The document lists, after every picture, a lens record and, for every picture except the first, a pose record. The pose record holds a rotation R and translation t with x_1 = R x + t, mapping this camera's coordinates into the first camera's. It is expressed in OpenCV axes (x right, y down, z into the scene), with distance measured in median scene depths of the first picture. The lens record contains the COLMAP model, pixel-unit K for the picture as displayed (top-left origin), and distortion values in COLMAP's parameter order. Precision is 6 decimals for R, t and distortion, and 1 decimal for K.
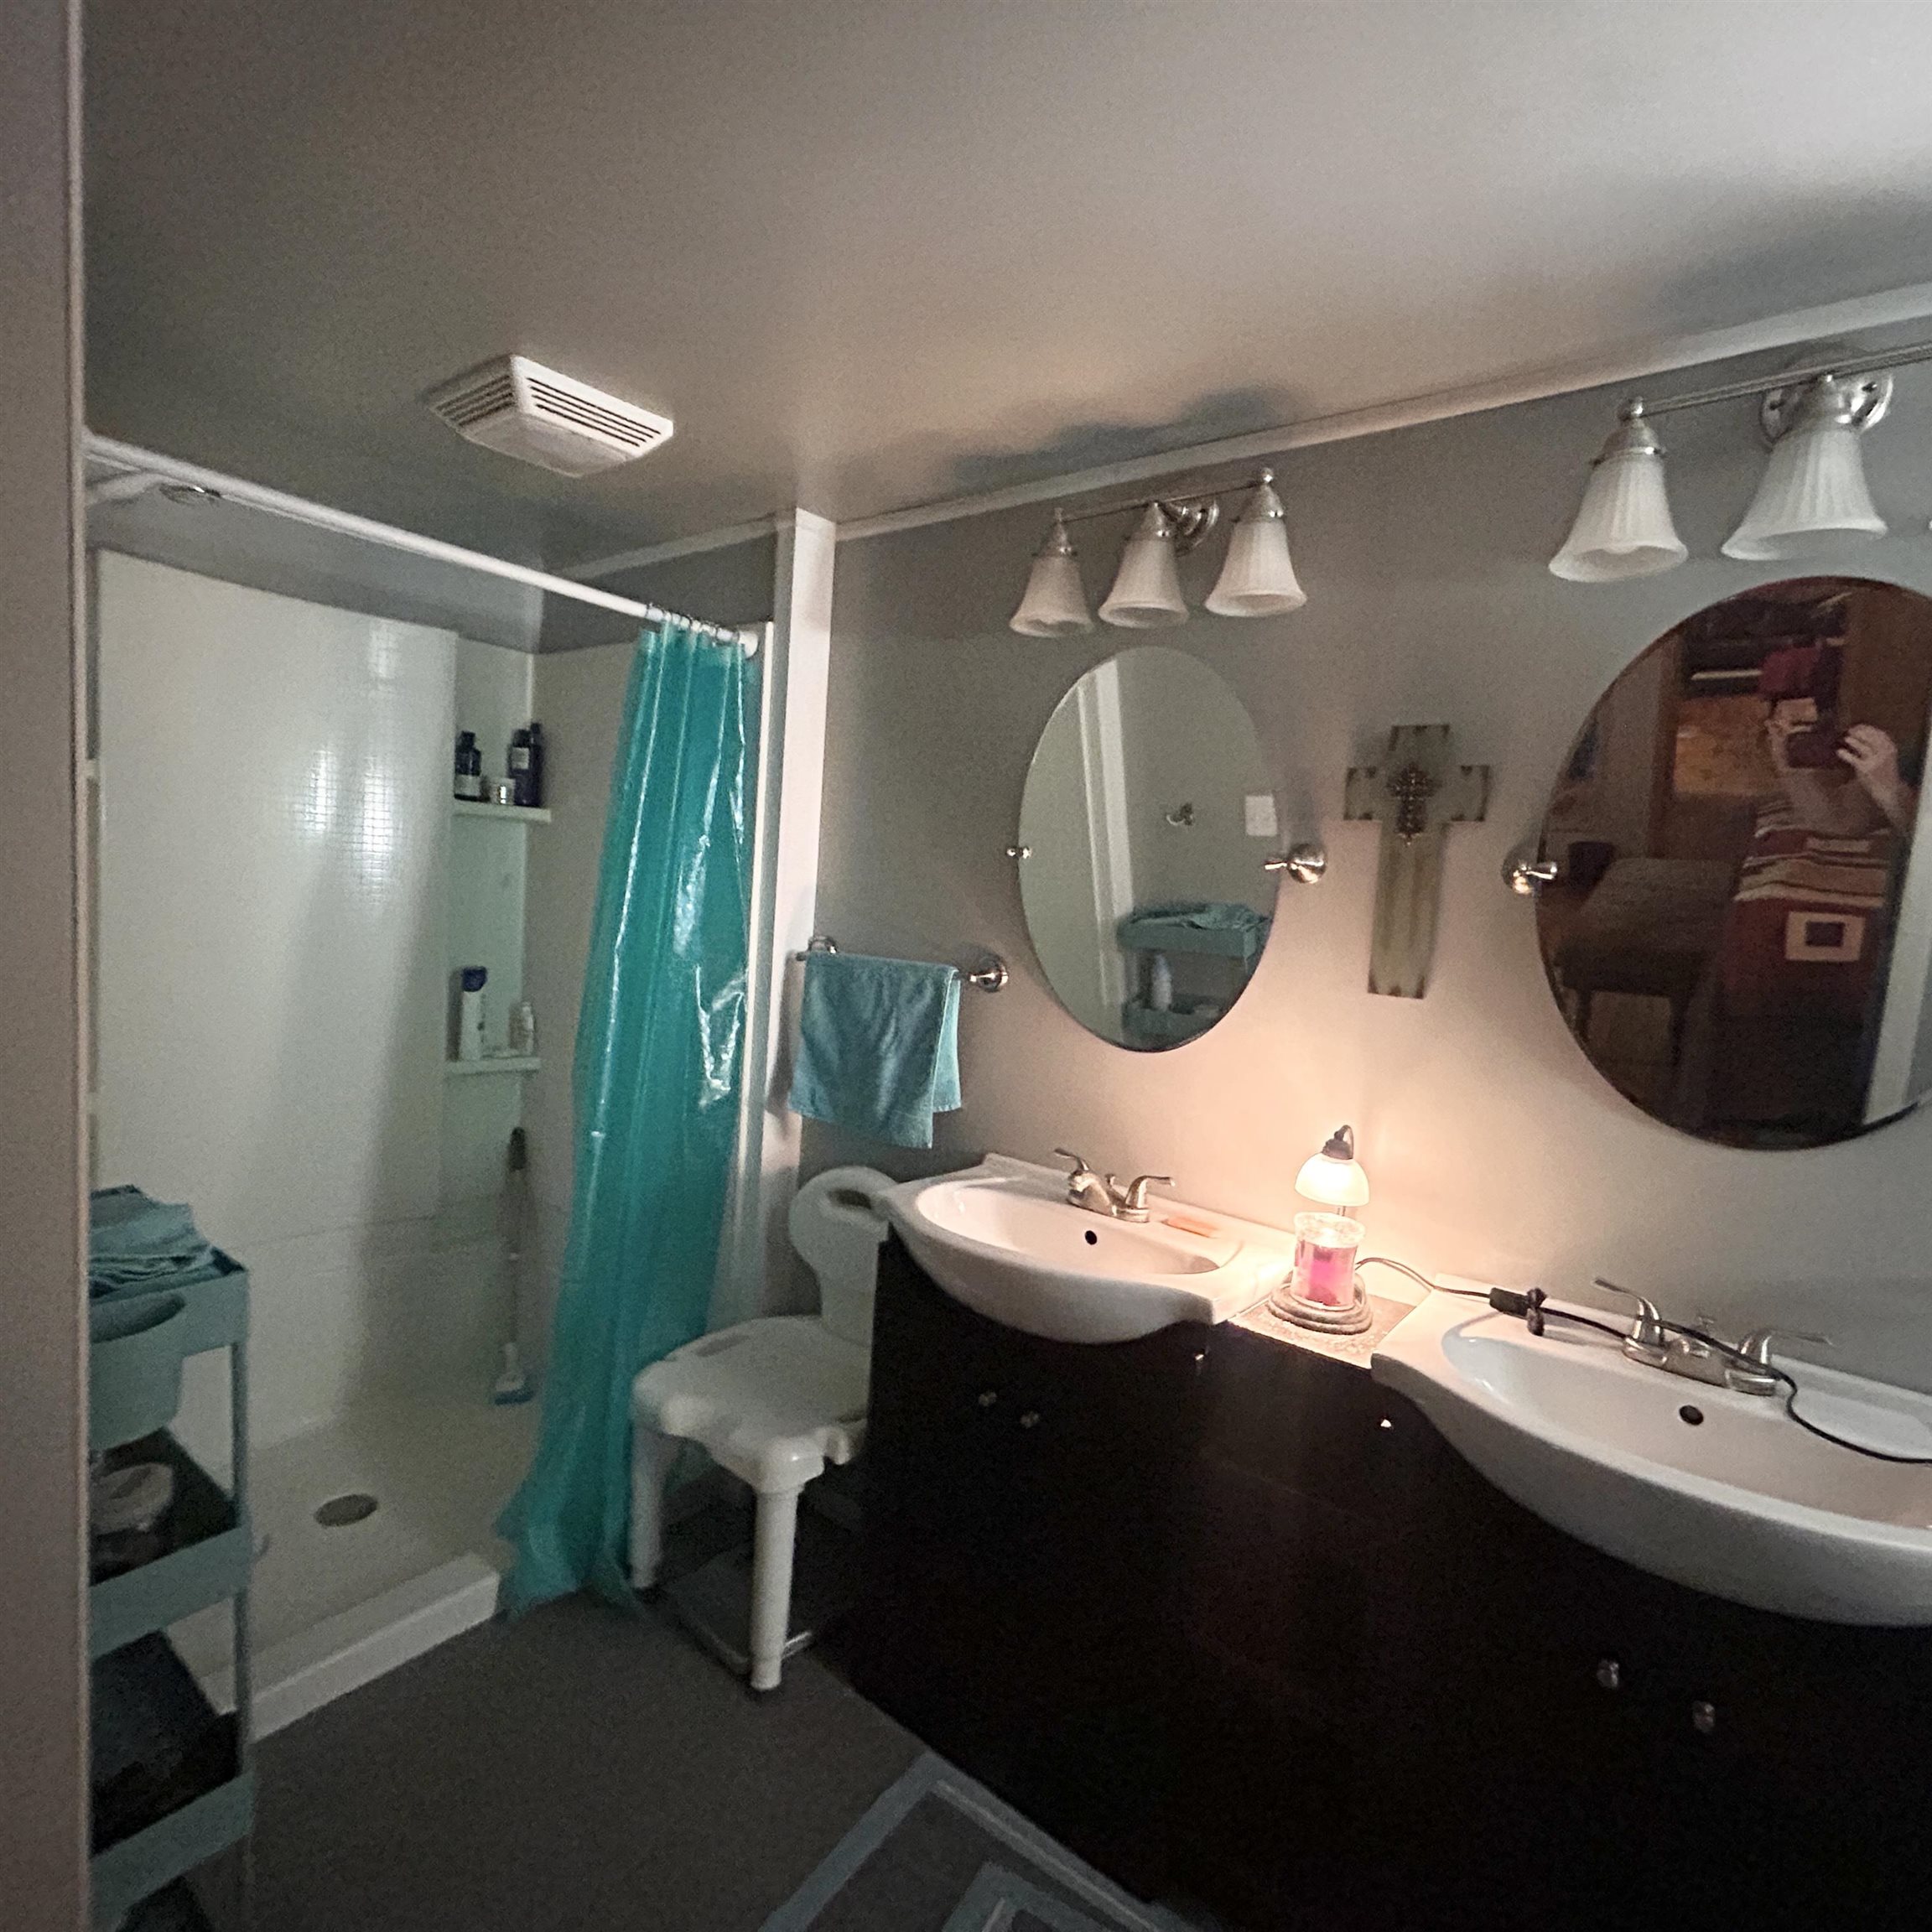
lens RADIAL K [[1046.9, 0, 957.7], [0, 1046.9, 970.6], [0, 0, 1]] dist [-0.003324, 0.002240]
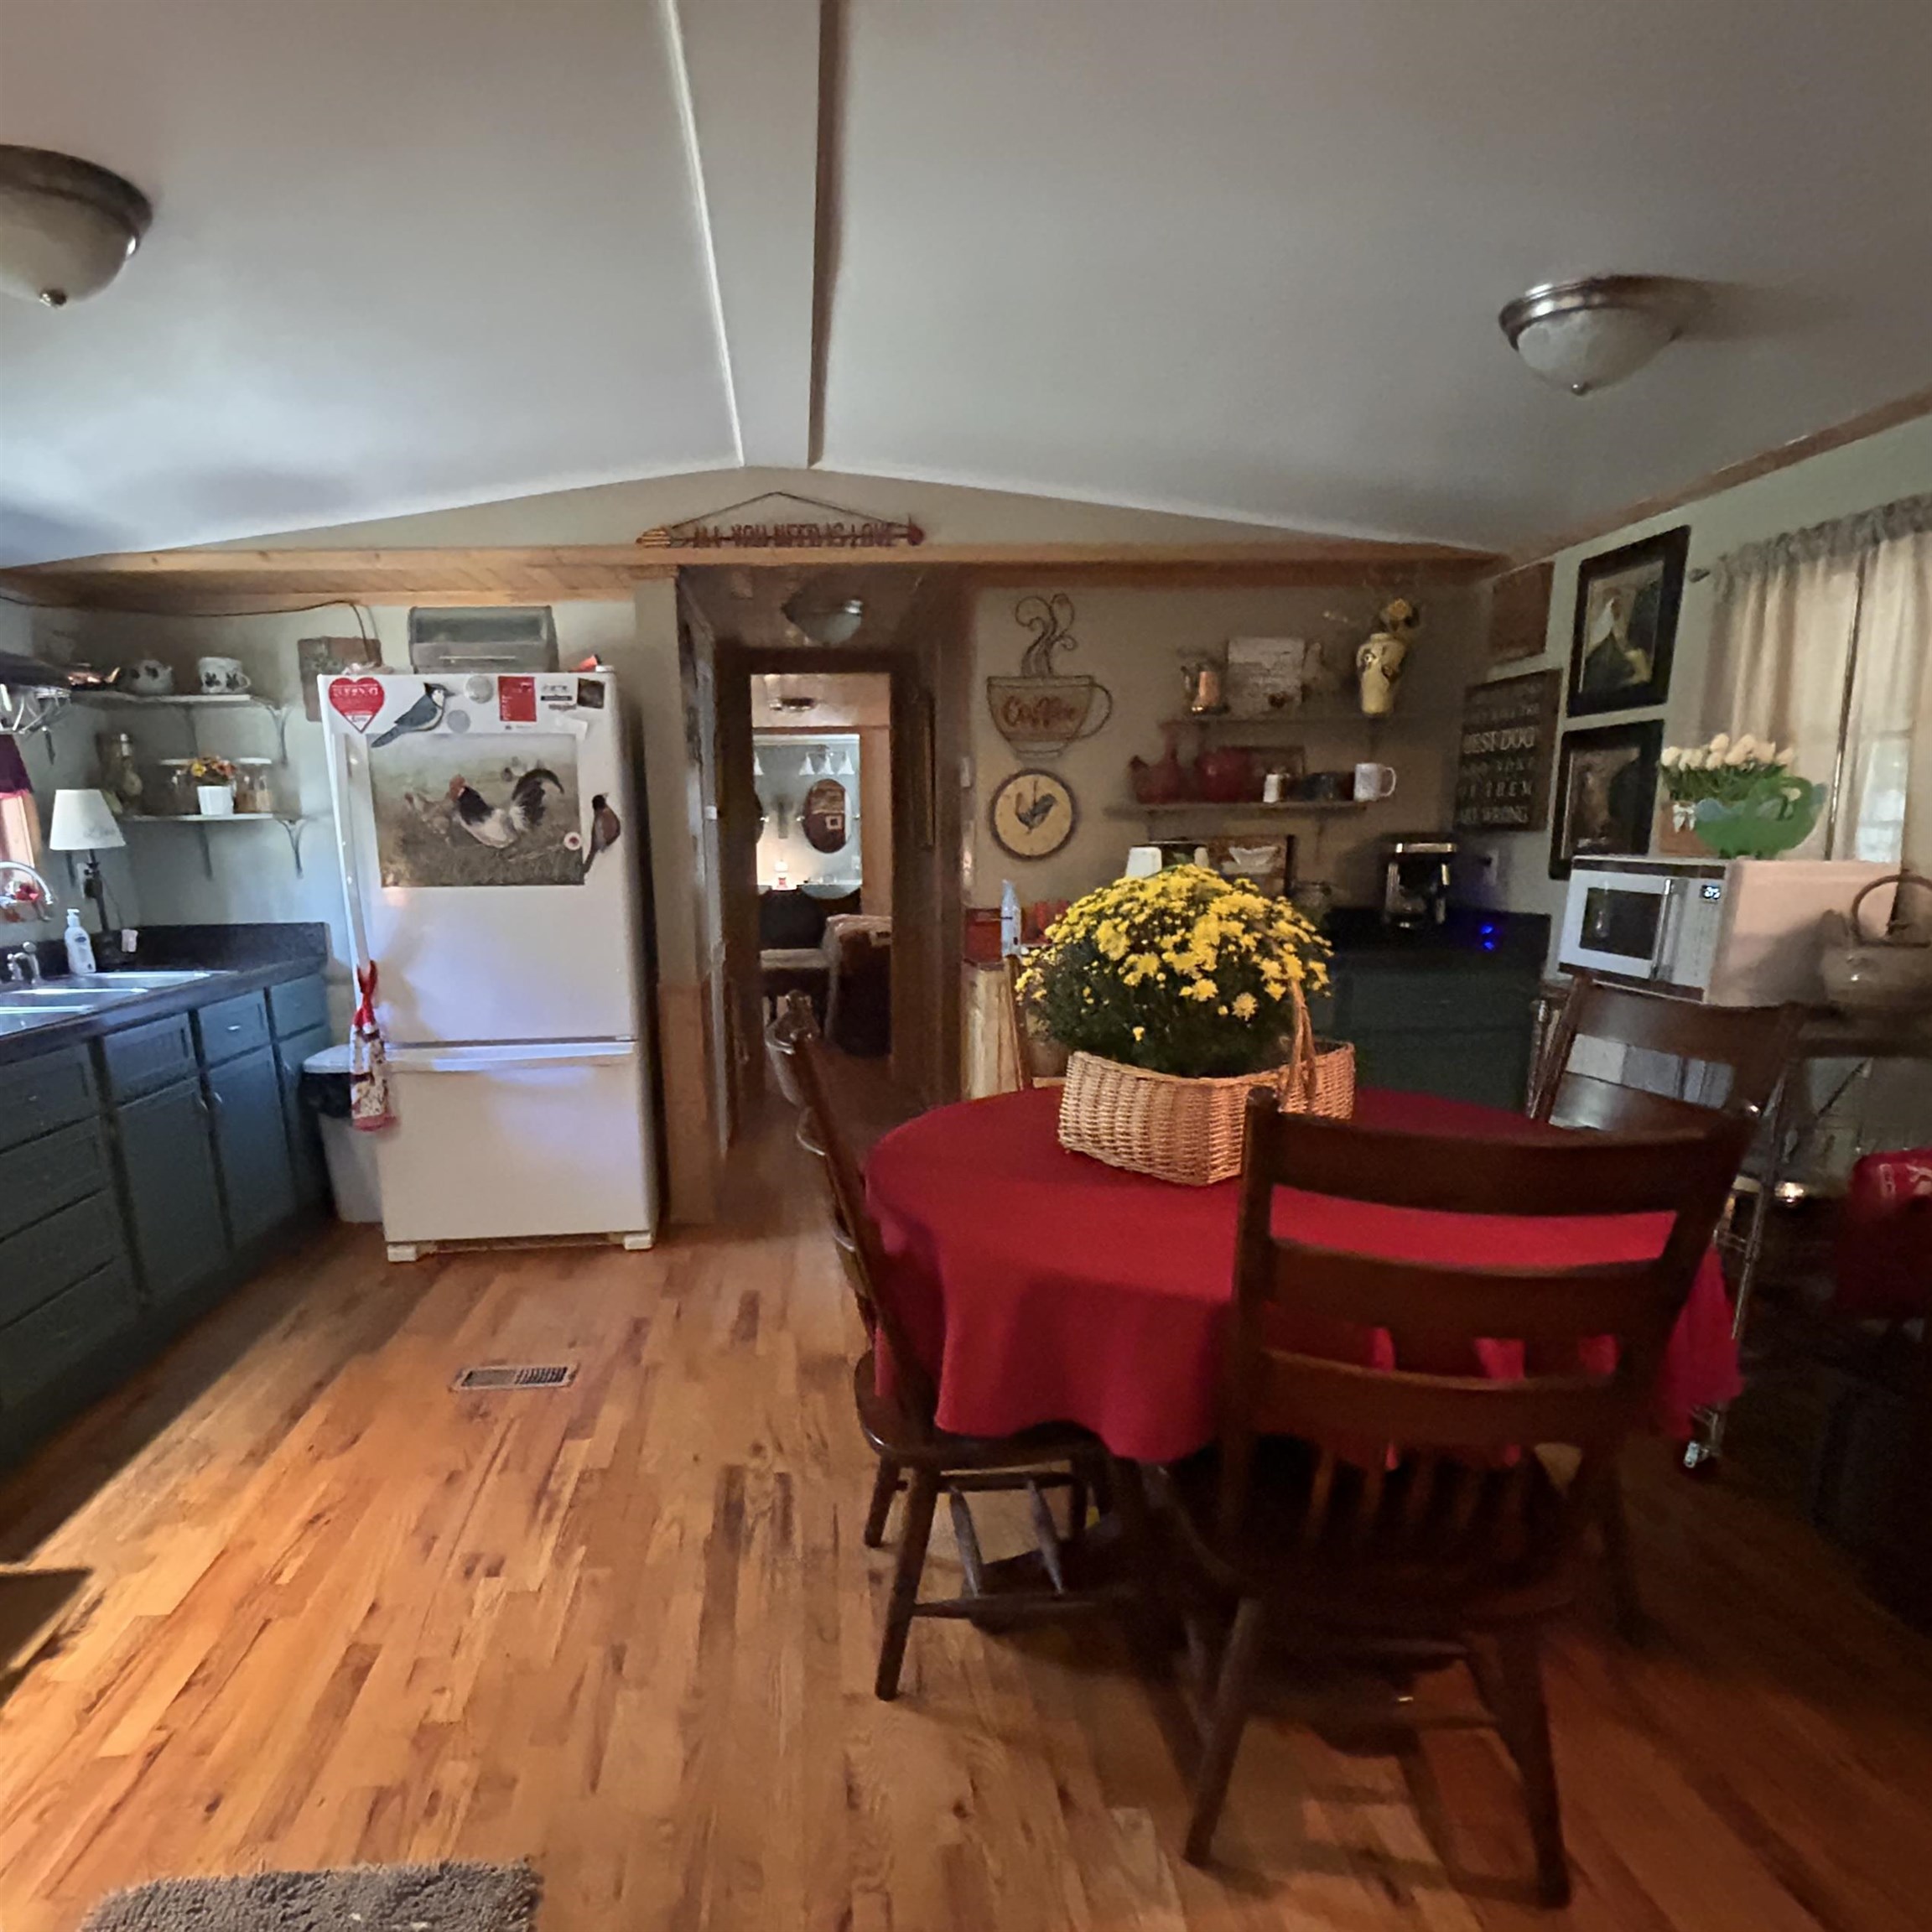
lens RADIAL K [[1242.3, 0, 864.6], [0, 1242.3, 1152.5], [0, 0, 1]] dist [-0.006242, 0.003322]
pose [[0.750756, -0.239958, 0.615456, -4.198656], [0.113370, 0.964671, 0.237819, 0.122762], [-0.650779, -0.108770, 0.751436, -5.061345]]
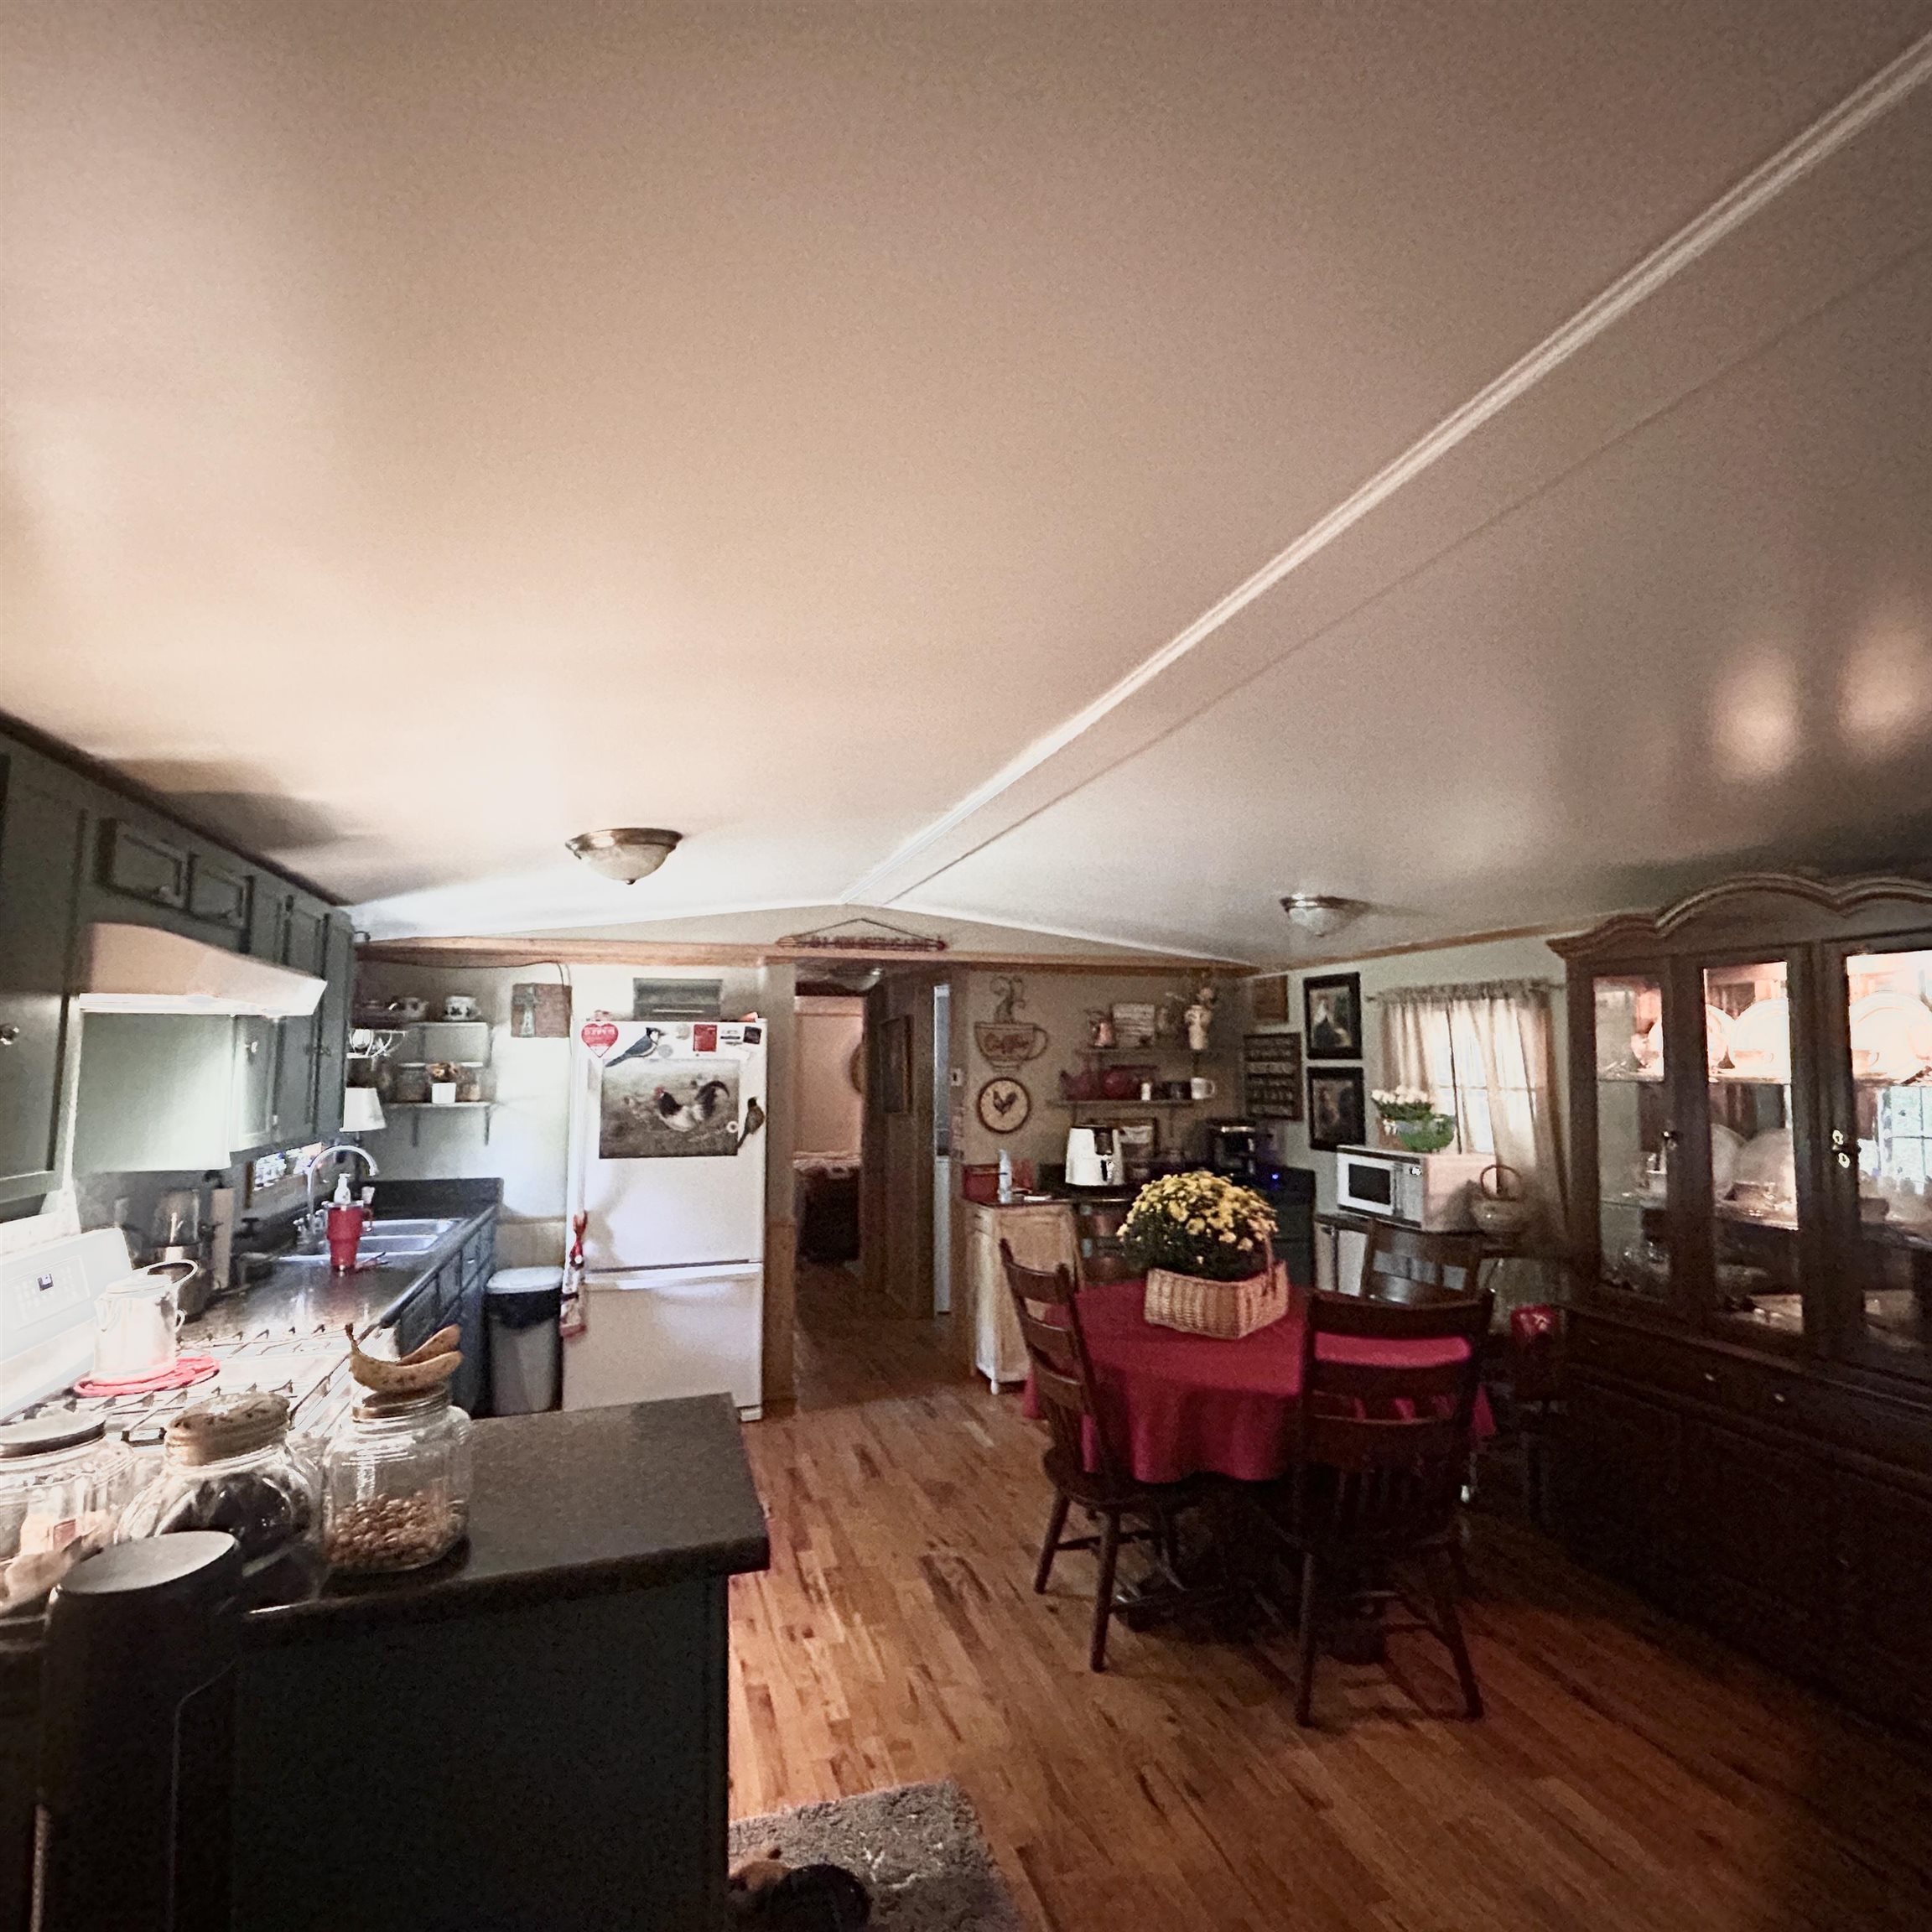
lens RADIAL K [[1045.7, 0, 954.7], [0, 1045.7, 971.2], [0, 0, 1]] dist [0.000635, 0.000442]
pose [[0.574114, 0.004195, 0.818764, -5.116820], [0.097668, 0.992496, -0.073569, -0.112283], [-0.812929, 0.122204, 0.569397, -5.148745]]
